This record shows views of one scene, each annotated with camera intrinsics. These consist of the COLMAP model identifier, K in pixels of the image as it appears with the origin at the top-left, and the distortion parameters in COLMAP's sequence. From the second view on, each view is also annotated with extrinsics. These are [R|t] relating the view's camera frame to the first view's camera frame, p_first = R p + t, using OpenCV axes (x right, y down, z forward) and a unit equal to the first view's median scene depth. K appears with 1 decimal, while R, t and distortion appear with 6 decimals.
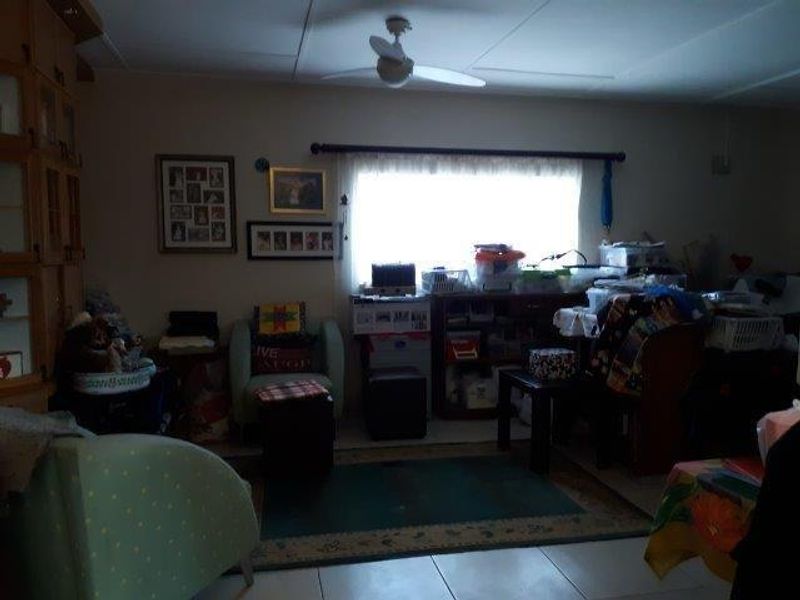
lens RADIAL K [[737.9, 0, 385.6], [0, 737.9, 300.5], [0, 0, 1]] dist [0.131147, -0.273021]
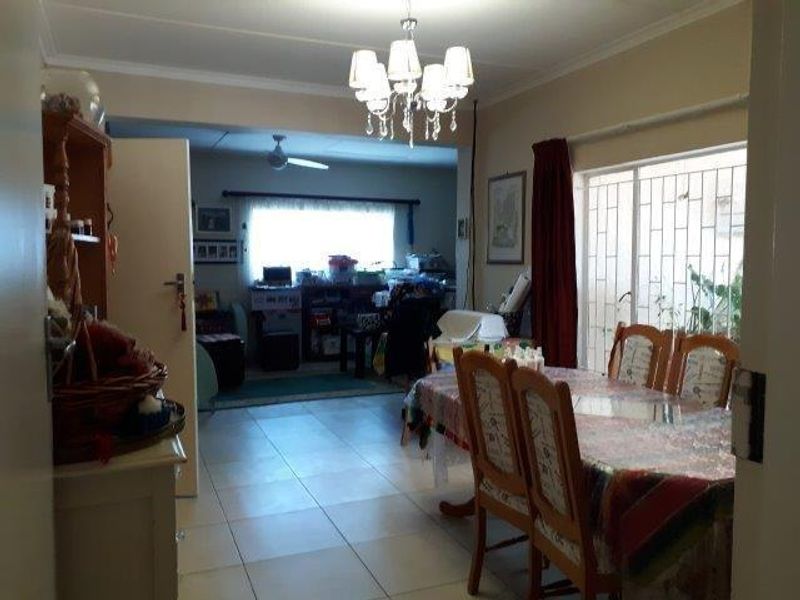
lens RADIAL K [[640.1, 0, 400.0], [0, 640.1, 300.0], [0, 0, 1]] dist [0.209061, -0.001086]
pose [[0.979332, -0.010000, 0.202013, -0.012325], [0.010604, 0.999942, -0.001909, 0.028645], [-0.201983, 0.004012, 0.979381, -0.429407]]
